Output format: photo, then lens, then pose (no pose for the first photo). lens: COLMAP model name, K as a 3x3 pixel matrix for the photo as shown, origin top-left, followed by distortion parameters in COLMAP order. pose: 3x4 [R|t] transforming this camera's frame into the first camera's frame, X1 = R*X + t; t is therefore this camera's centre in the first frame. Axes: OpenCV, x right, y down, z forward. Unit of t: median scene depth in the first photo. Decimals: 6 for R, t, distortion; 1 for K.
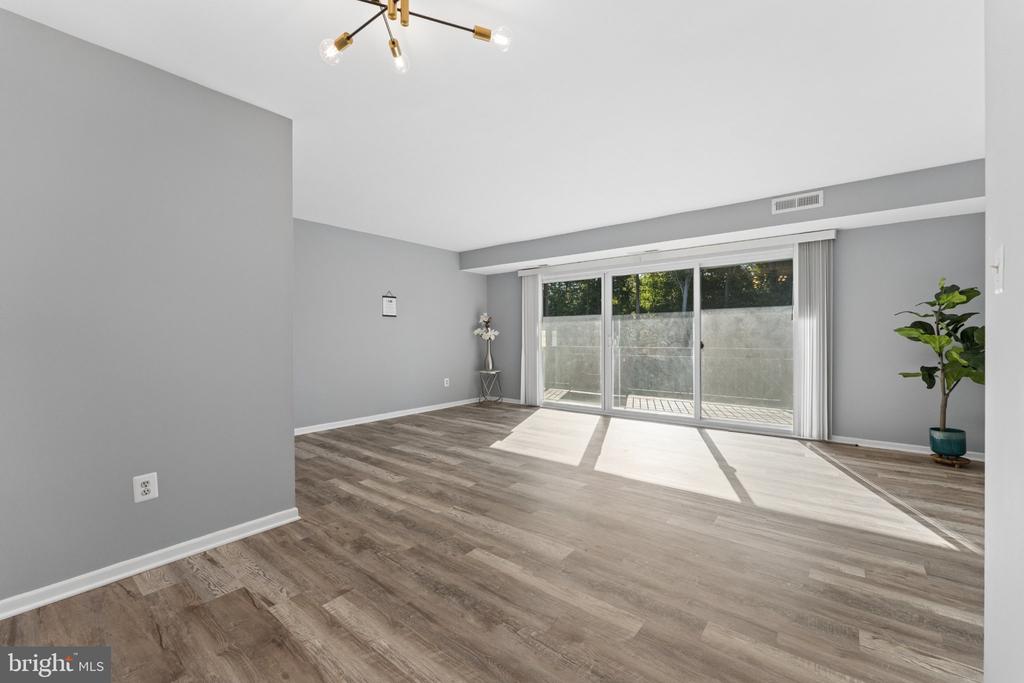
lens RADIAL K [[414.3, 0, 509.2], [0, 414.3, 342.3], [0, 0, 1]] dist [-0.000644, -0.000083]
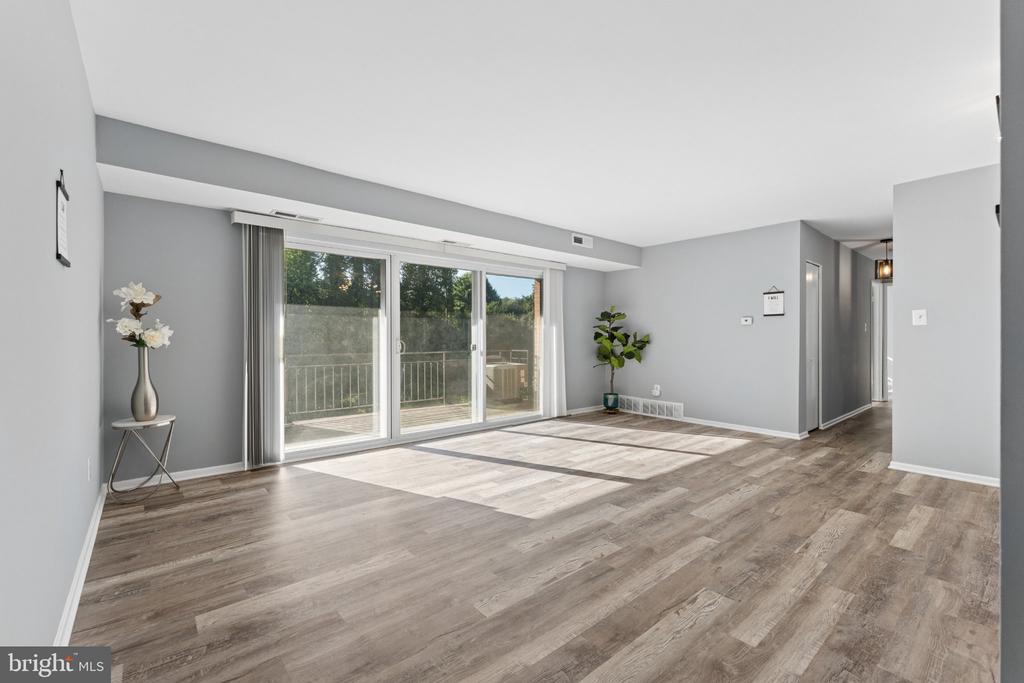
lens RADIAL K [[435.4, 0, 509.9], [0, 435.4, 337.4], [0, 0, 1]] dist [0.001266, -0.000129]
pose [[0.188939, 0.008946, 0.981948, -1.071378], [0.014149, 0.999830, -0.011831, -0.012279], [-0.981887, 0.016129, 0.188780, 1.392926]]
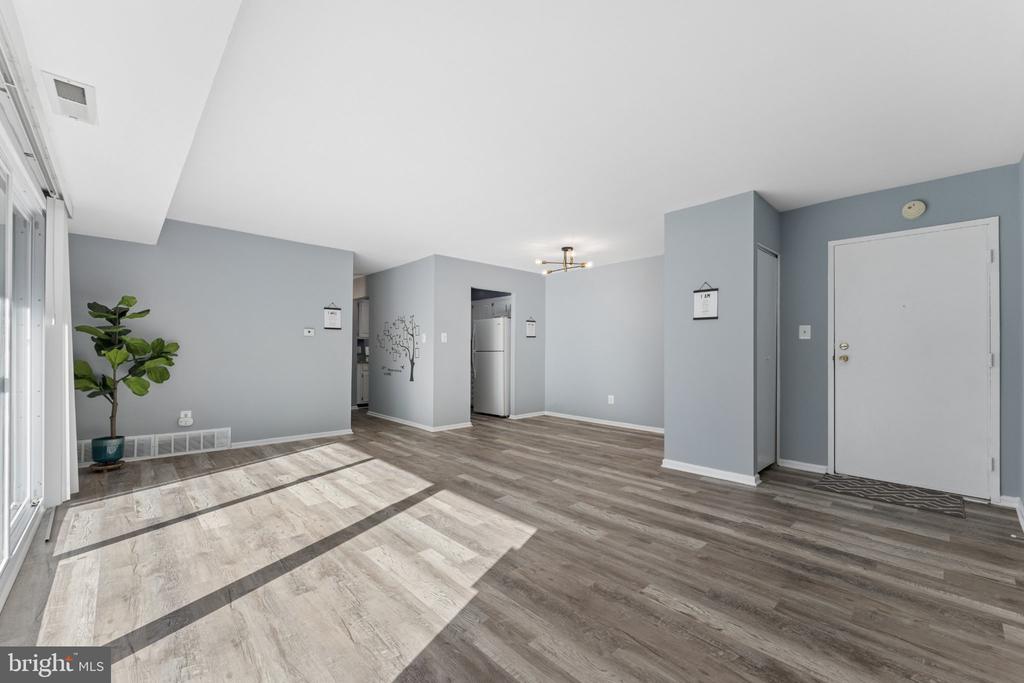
lens RADIAL K [[414.3, 0, 510.5], [0, 414.3, 345.0], [0, 0, 1]] dist [-0.000644, -0.000083]
pose [[-0.990625, 0.002097, 0.136595, -0.145943], [0.001992, 0.999998, -0.000905, -0.030804], [-0.136597, -0.000625, -0.990627, 2.490461]]
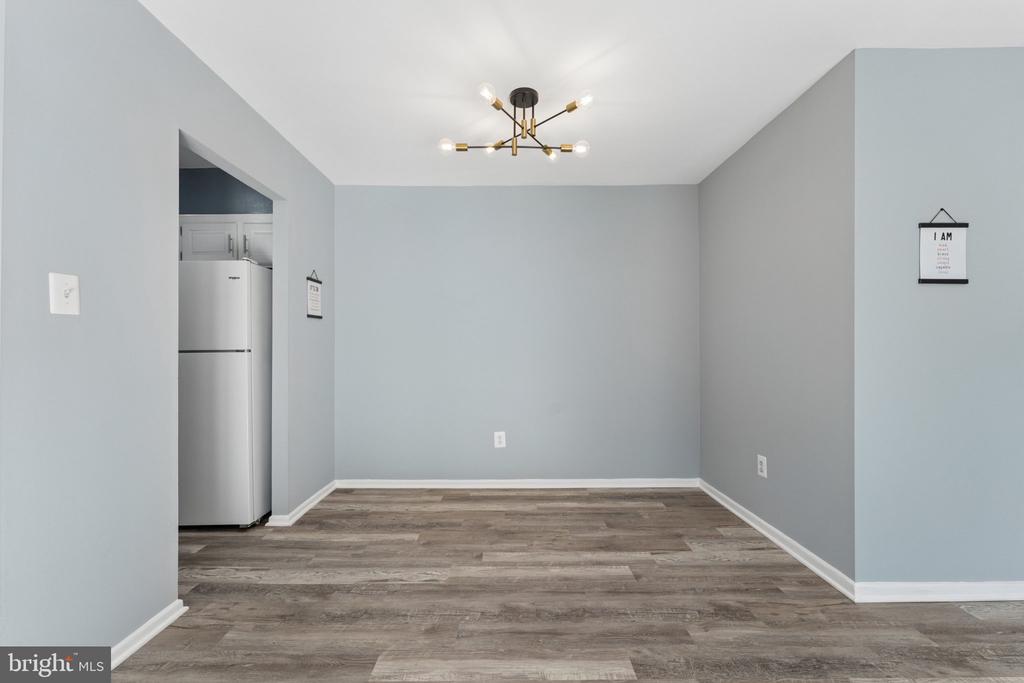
lens RADIAL K [[435.4, 0, 508.6], [0, 435.4, 344.5], [0, 0, 1]] dist [0.001266, -0.000129]
pose [[-0.776236, 0.003511, -0.630433, 0.407155], [-0.003344, 0.999947, 0.009686, -0.020660], [0.630434, 0.009627, -0.776183, 1.136997]]
